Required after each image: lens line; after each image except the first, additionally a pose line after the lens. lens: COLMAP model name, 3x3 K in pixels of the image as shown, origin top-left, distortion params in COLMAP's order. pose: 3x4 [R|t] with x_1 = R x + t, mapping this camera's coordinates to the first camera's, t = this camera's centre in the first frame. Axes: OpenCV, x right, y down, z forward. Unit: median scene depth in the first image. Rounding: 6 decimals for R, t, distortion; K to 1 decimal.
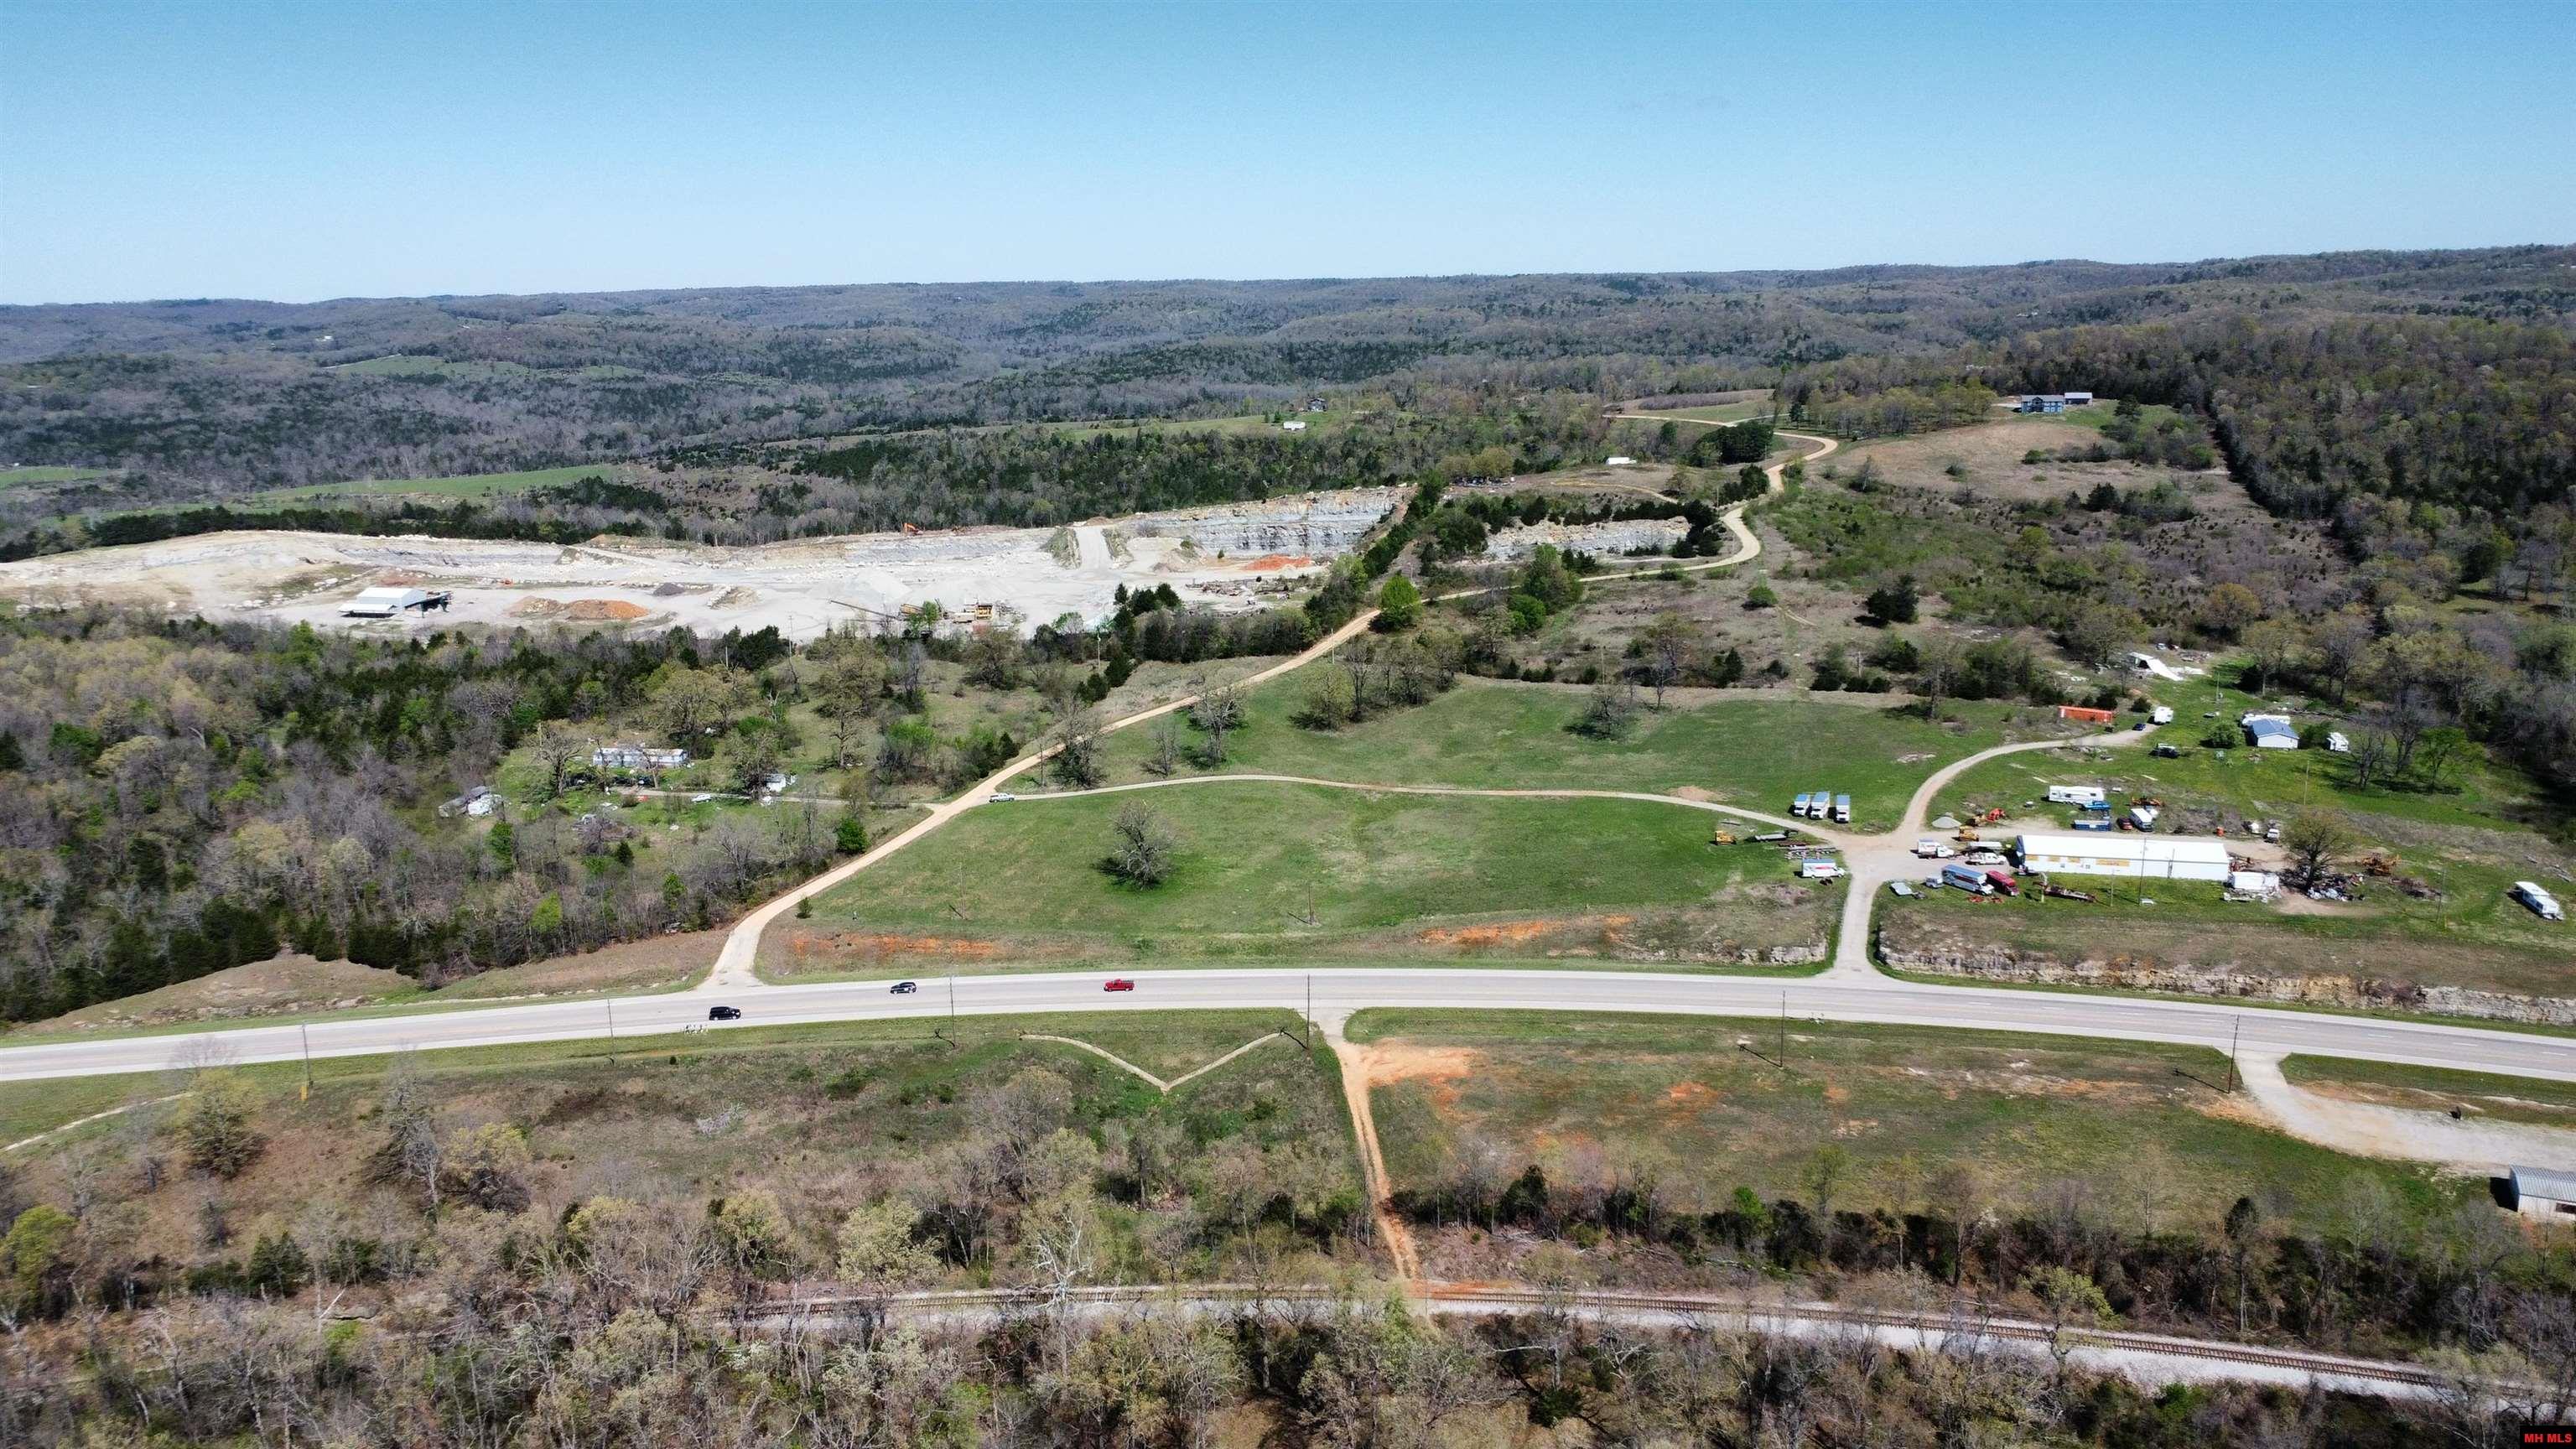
lens RADIAL K [[1931.8, 0, 1282.9], [0, 1931.8, 711.2], [0, 0, 1]] dist [0.006601, -0.007042]
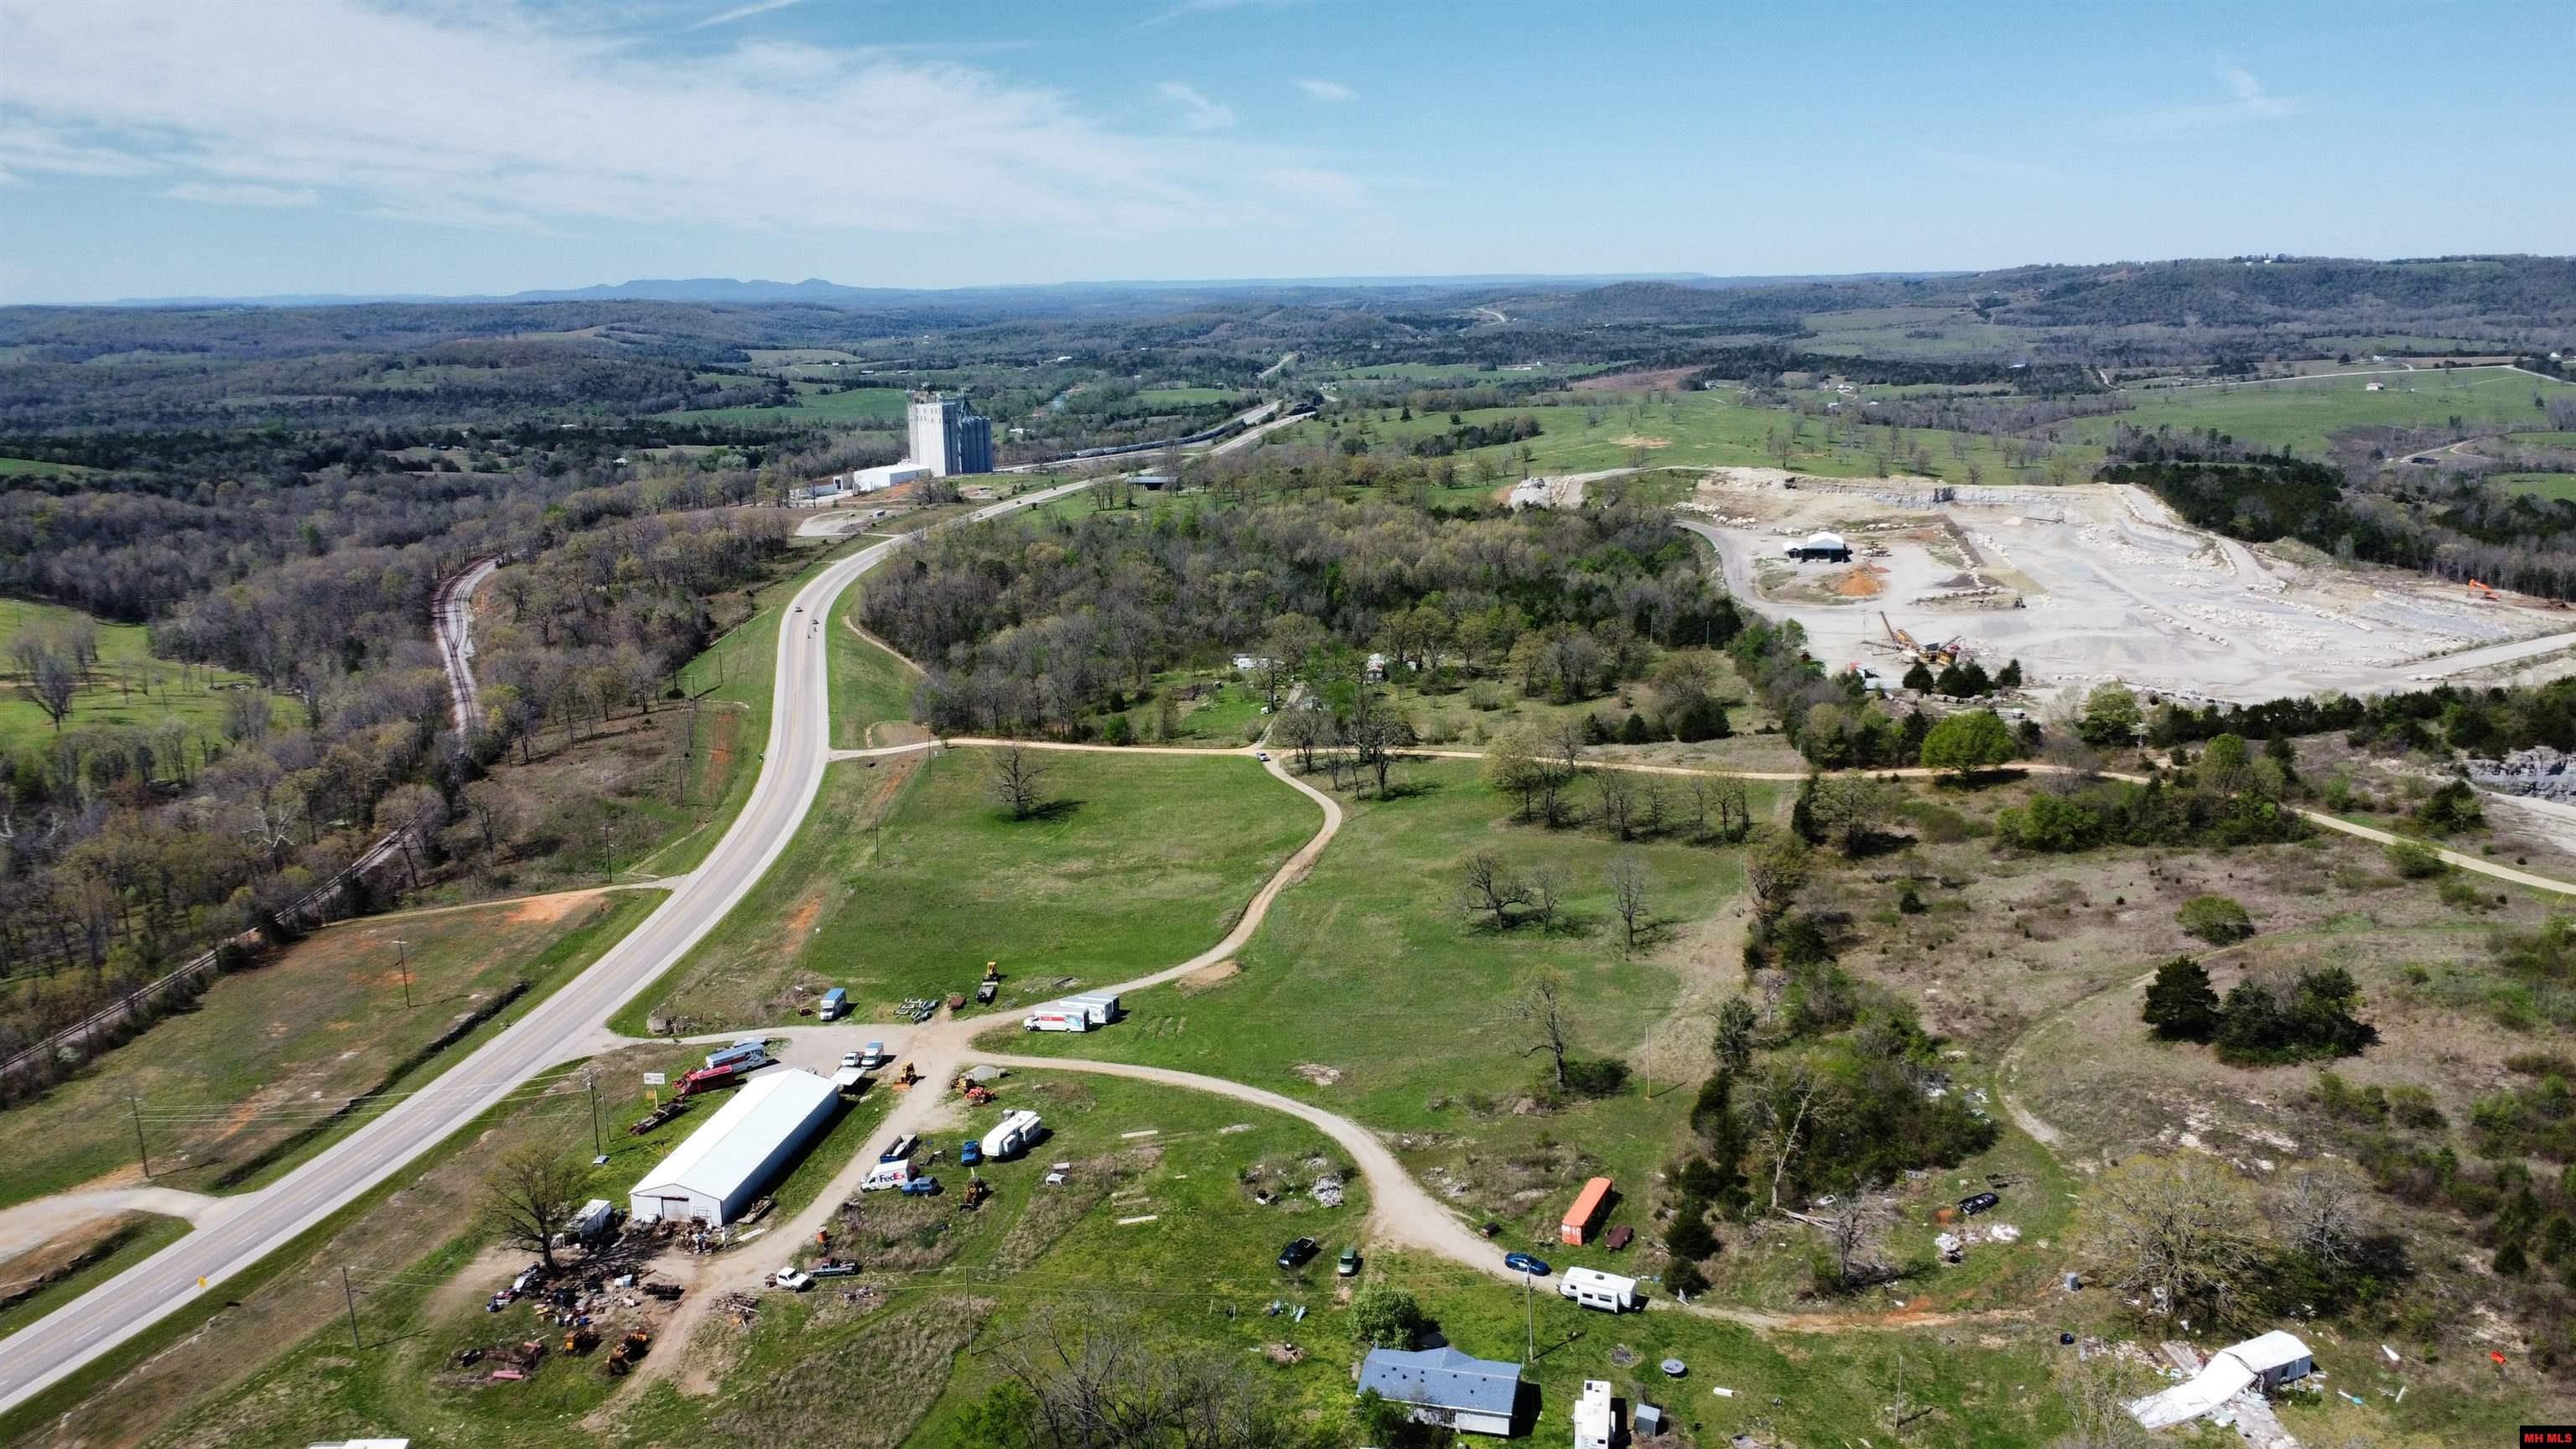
lens RADIAL K [[1931.8, 0, 1282.9], [0, 1931.8, 711.2], [0, 0, 1]] dist [0.006601, -0.007042]
pose [[0.059887, 0.234478, -0.970275, 0.581585], [-0.199466, 0.955227, 0.218530, -0.140752], [0.978073, 0.180450, 0.103976, 0.585063]]
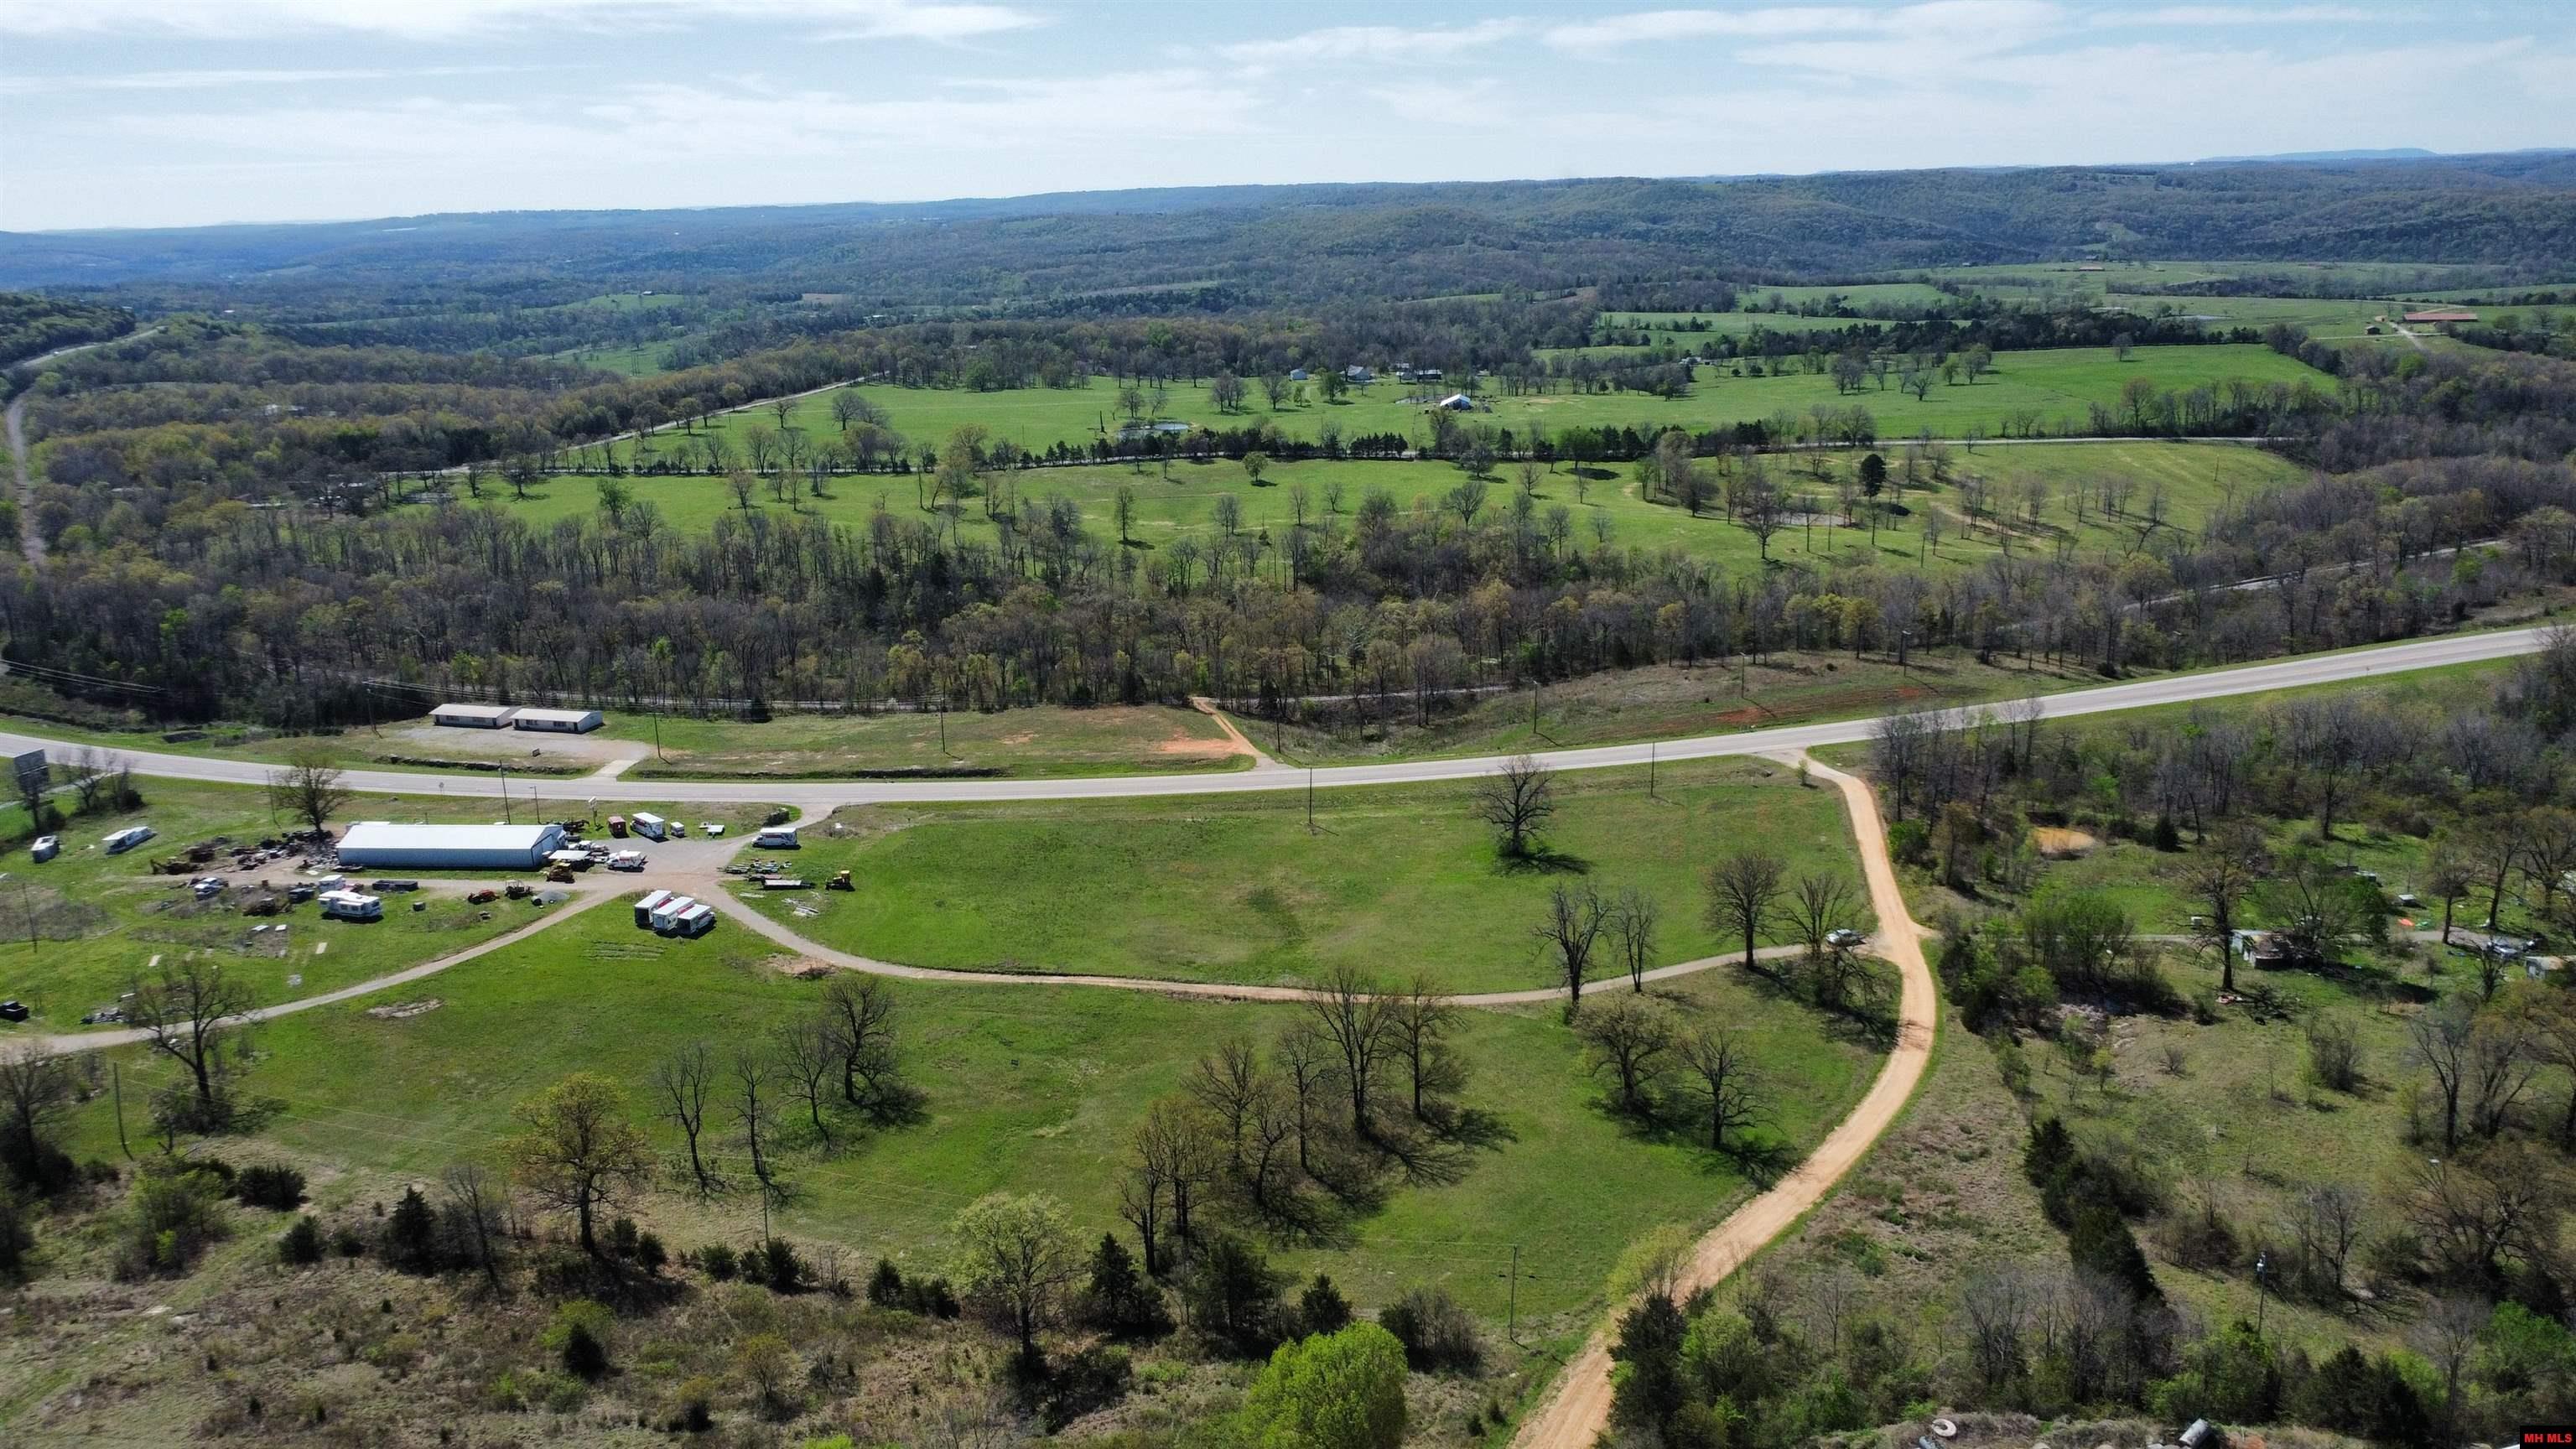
lens RADIAL K [[1931.8, 0, 1282.9], [0, 1931.8, 711.2], [0, 0, 1]] dist [0.006601, -0.007042]
pose [[-0.989687, 0.080962, -0.118176, 0.077345], [0.017163, 0.886042, 0.463288, -0.219209], [0.142217, 0.456481, -0.878293, 0.993846]]
